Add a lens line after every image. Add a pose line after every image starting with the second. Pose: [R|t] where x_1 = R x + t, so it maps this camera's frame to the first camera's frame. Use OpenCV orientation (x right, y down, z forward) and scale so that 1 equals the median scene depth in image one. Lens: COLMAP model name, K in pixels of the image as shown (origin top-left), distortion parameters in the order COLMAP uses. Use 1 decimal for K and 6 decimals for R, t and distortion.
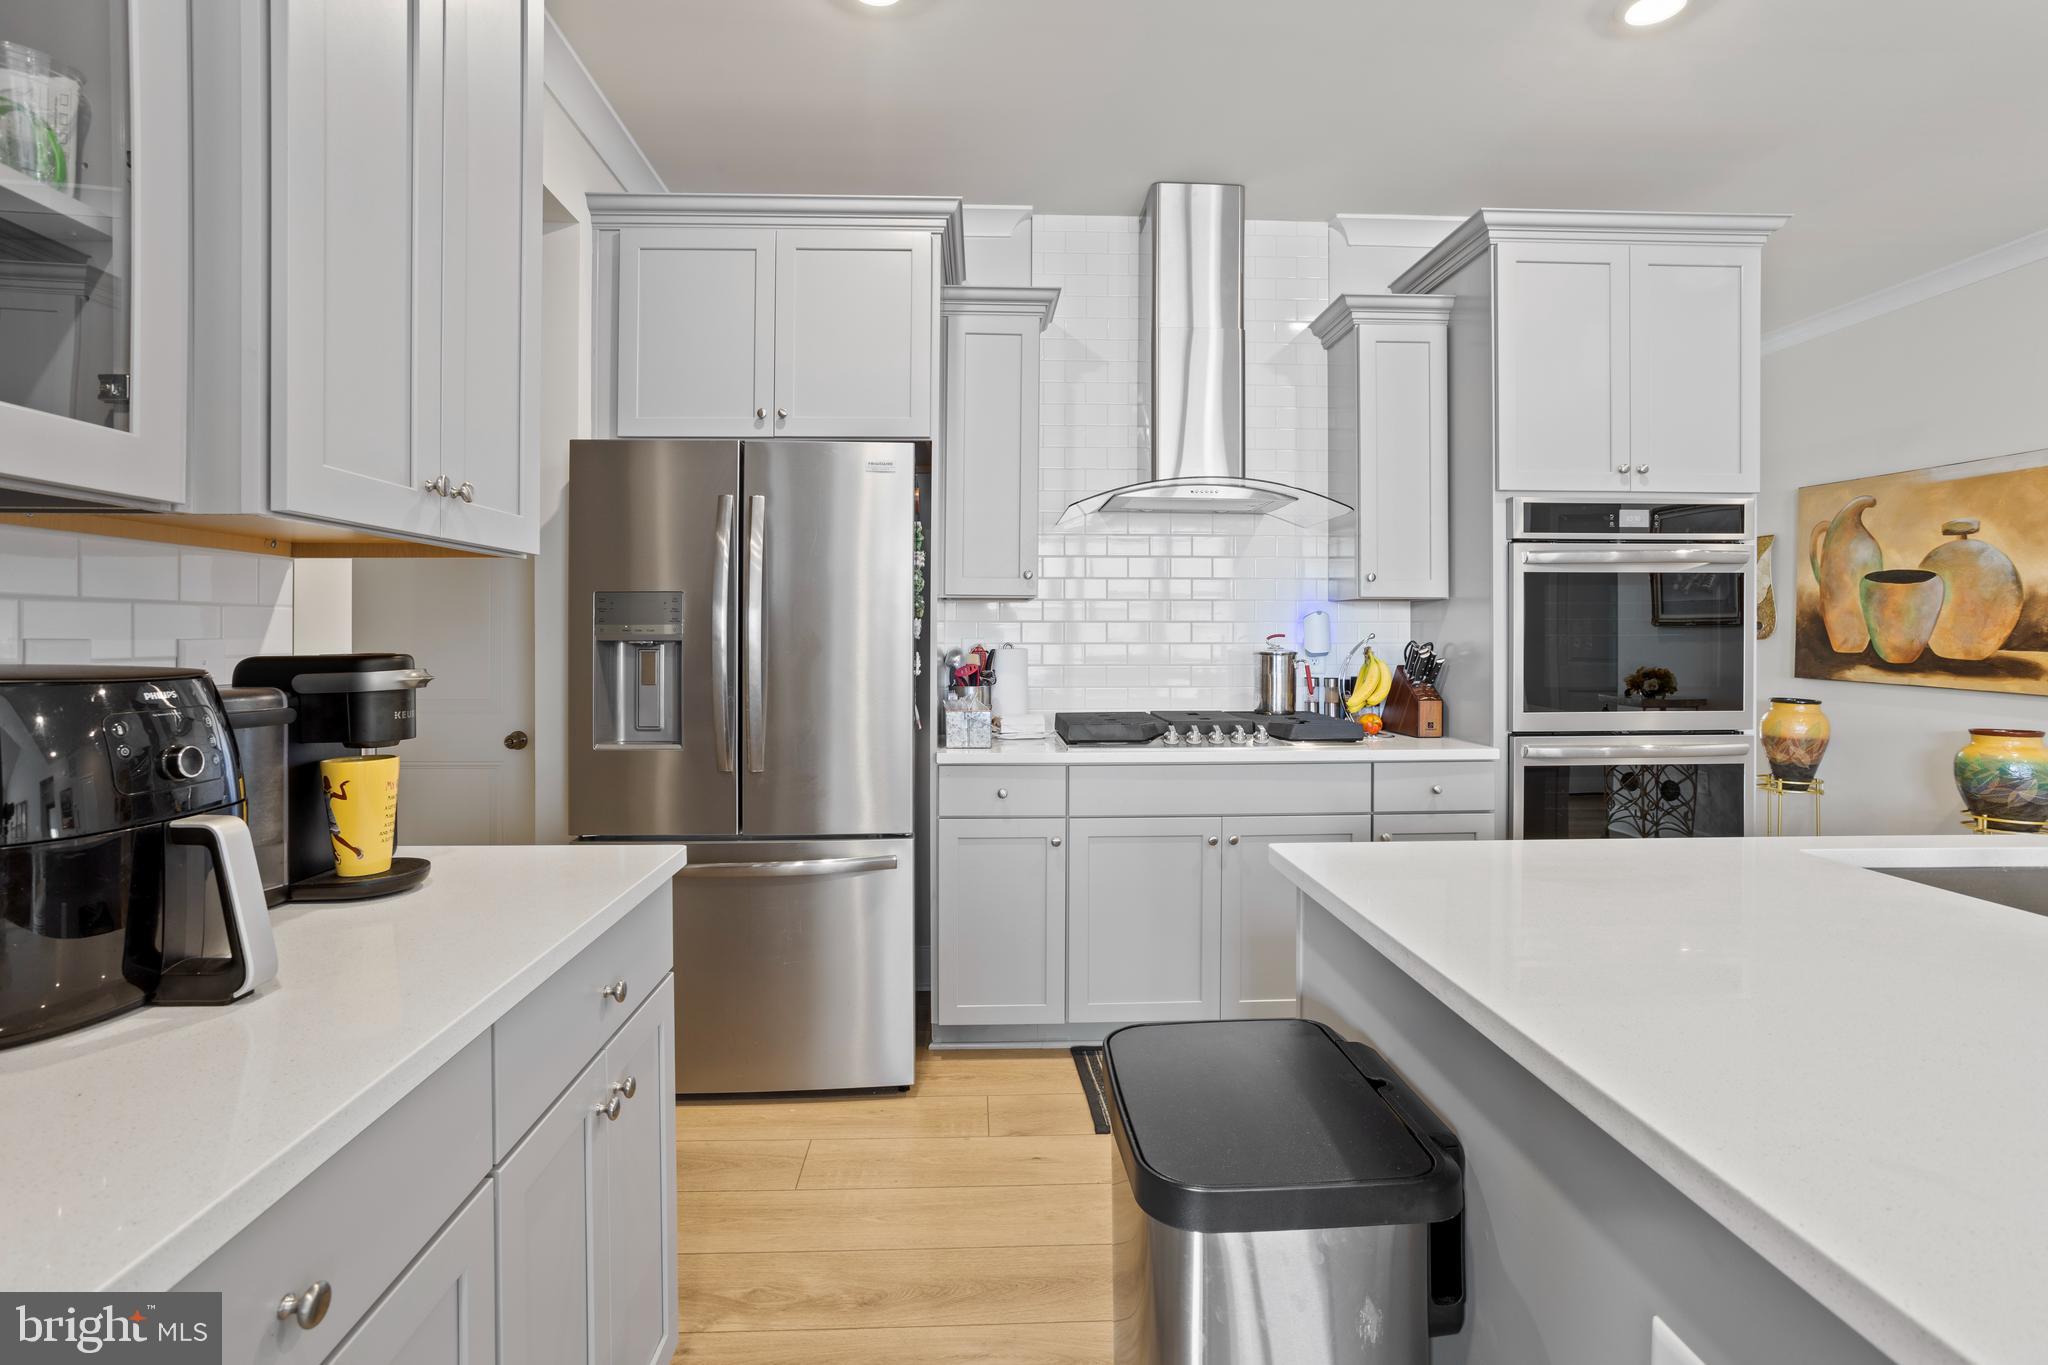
lens RADIAL K [[1002.4, 0, 1012.1], [0, 1002.4, 637.7], [0, 0, 1]] dist [-0.049156, 0.021416]
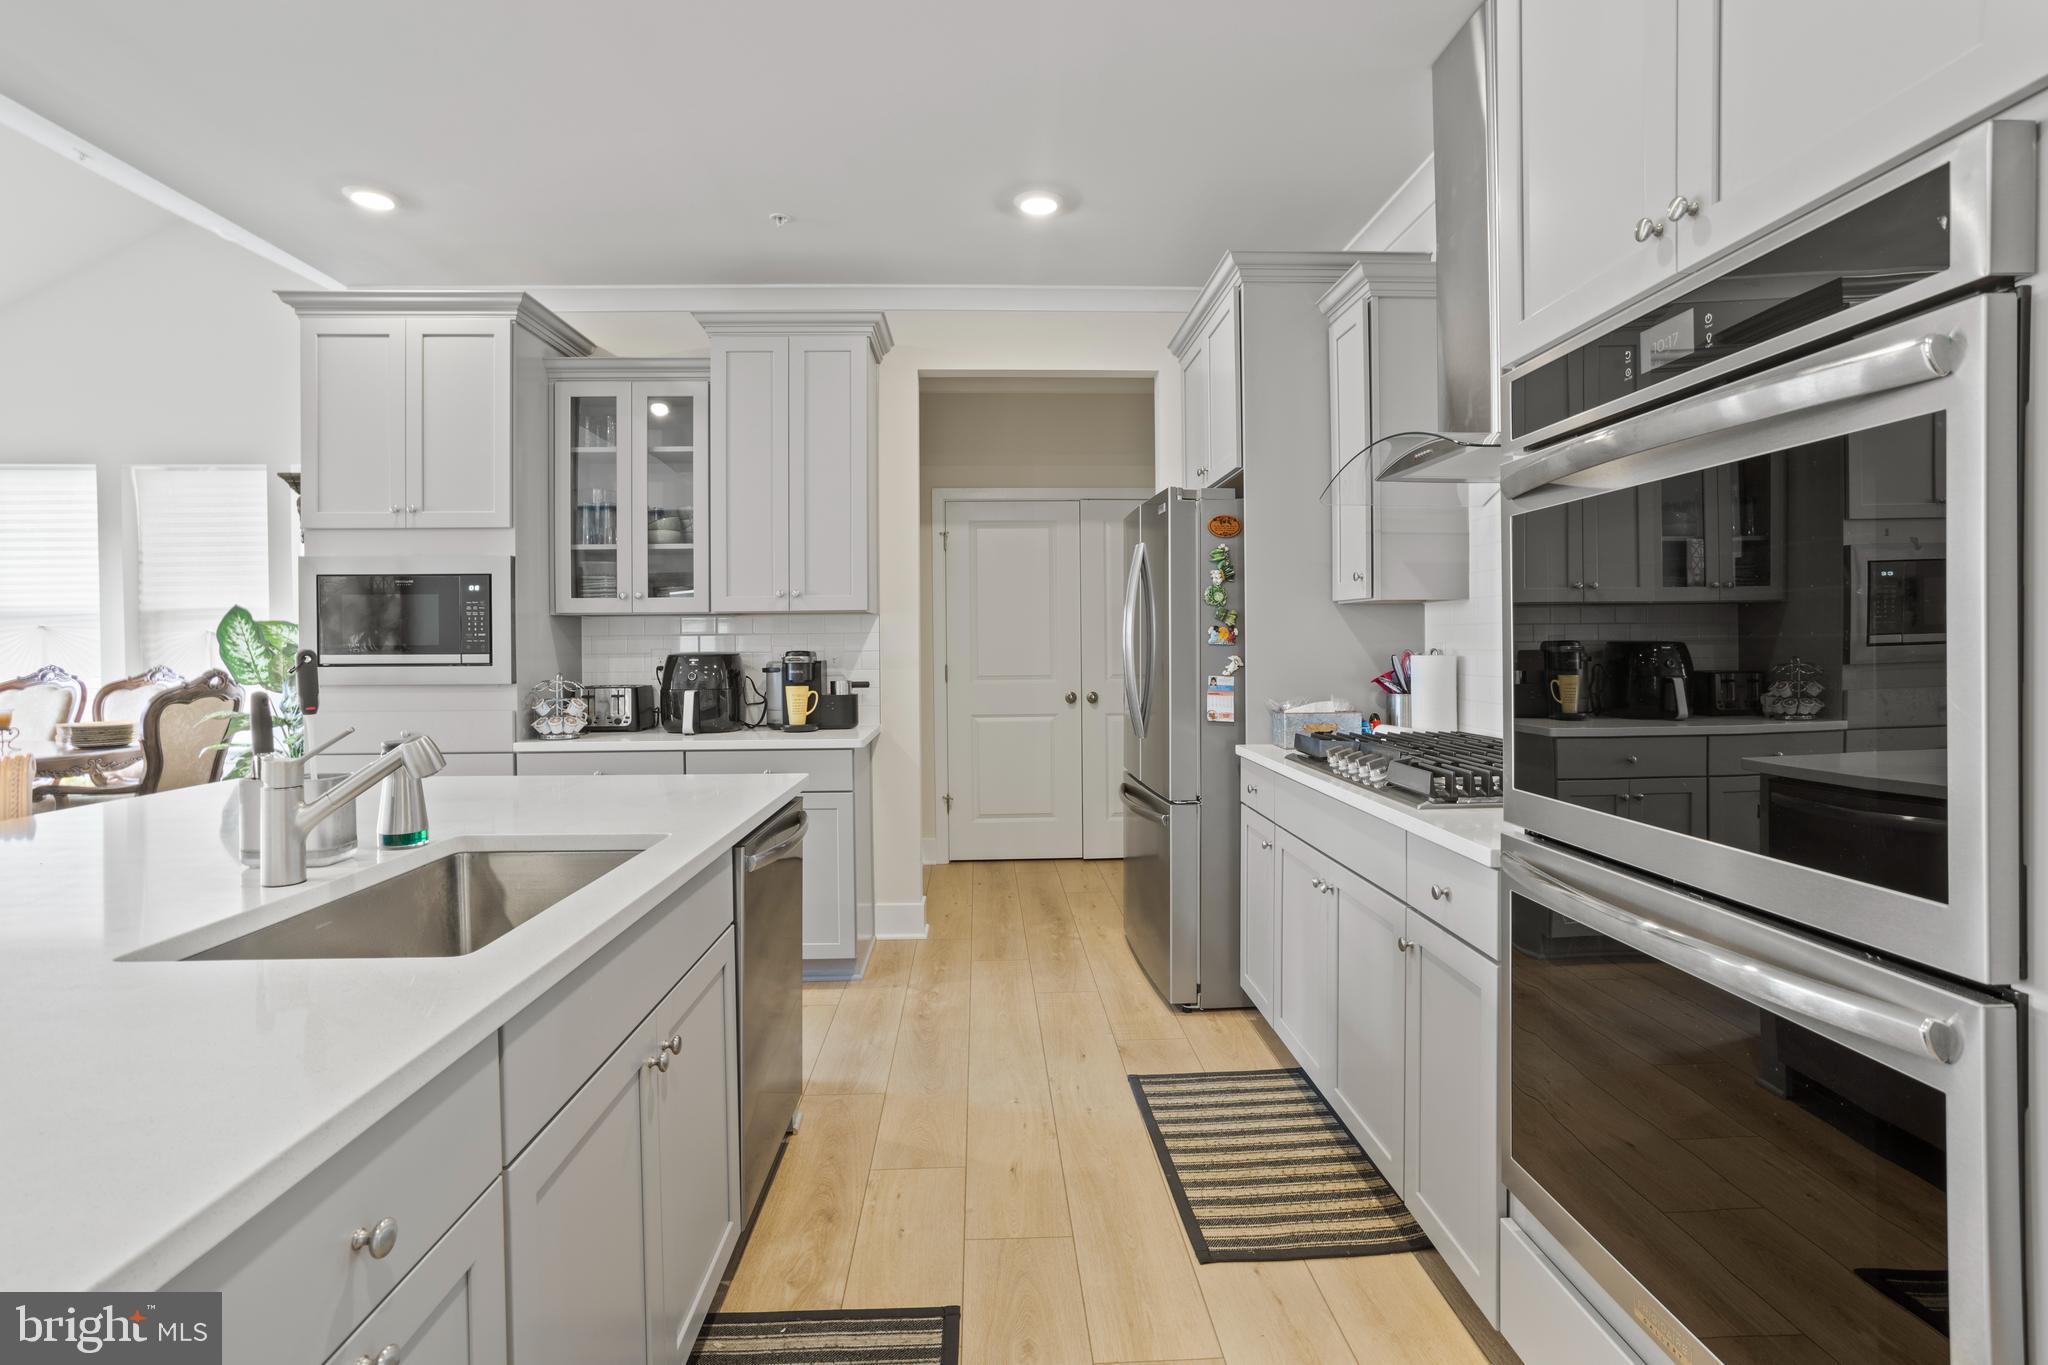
lens RADIAL K [[981.2, 0, 1025.3], [0, 981.2, 648.5], [0, 0, 1]] dist [0.001082, 0.000564]
pose [[0.008654, 0.000278, -0.999963, 1.108794], [0.005637, 0.999984, 0.000327, 0.002790], [0.999947, -0.005640, 0.008652, 0.791721]]
